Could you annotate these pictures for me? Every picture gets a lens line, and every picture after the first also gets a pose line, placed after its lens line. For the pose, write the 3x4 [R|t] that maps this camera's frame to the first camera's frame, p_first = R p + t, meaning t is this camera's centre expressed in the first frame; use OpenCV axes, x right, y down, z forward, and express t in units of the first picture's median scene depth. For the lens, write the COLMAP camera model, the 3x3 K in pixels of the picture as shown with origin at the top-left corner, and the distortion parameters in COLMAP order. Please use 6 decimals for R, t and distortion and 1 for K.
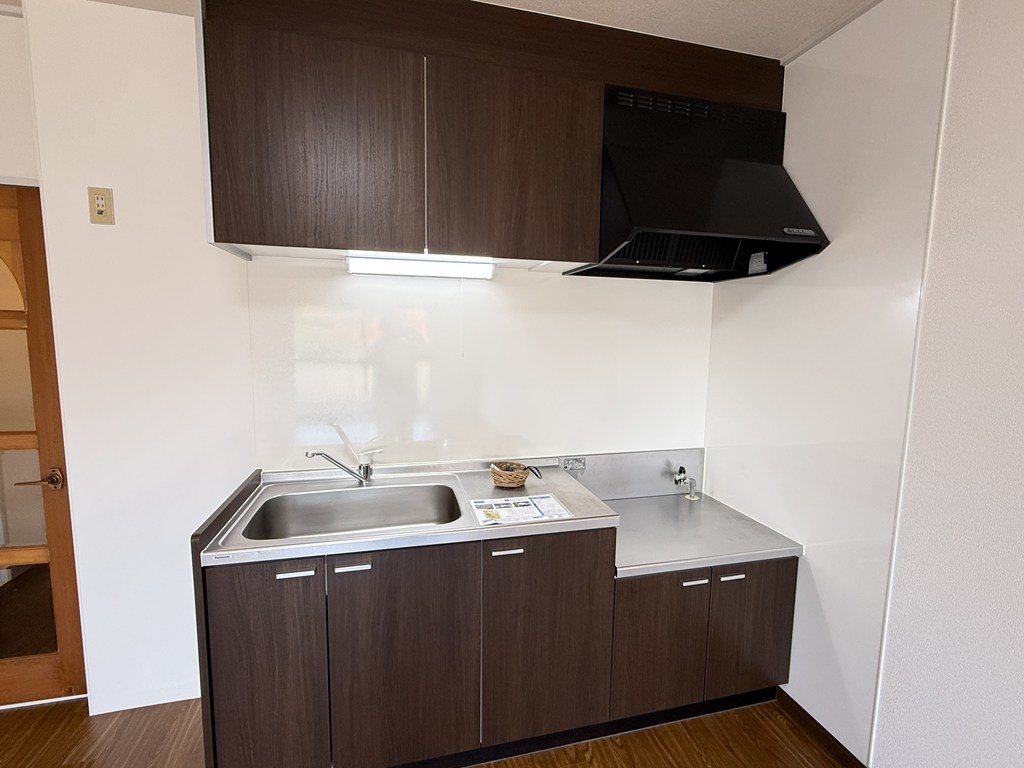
lens RADIAL K [[471.5, 0, 512.0], [0, 471.5, 384.0], [0, 0, 1]] dist [0.003116, 0.000864]
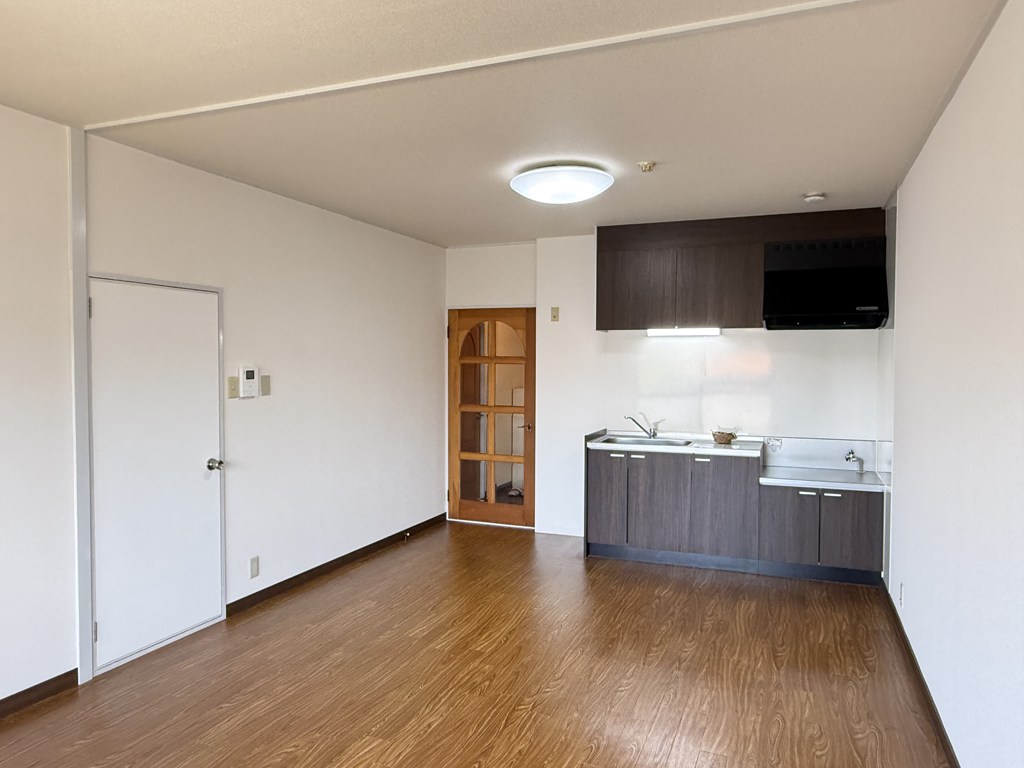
lens RADIAL K [[717.0, 0, 512.0], [0, 717.0, 384.0], [0, 0, 1]] dist [-0.000235, -0.000039]
pose [[0.812216, 0.003555, -0.583346, 1.135128], [-0.058042, 0.995512, -0.074747, 0.278910], [0.580462, 0.094570, 0.808777, -2.126198]]
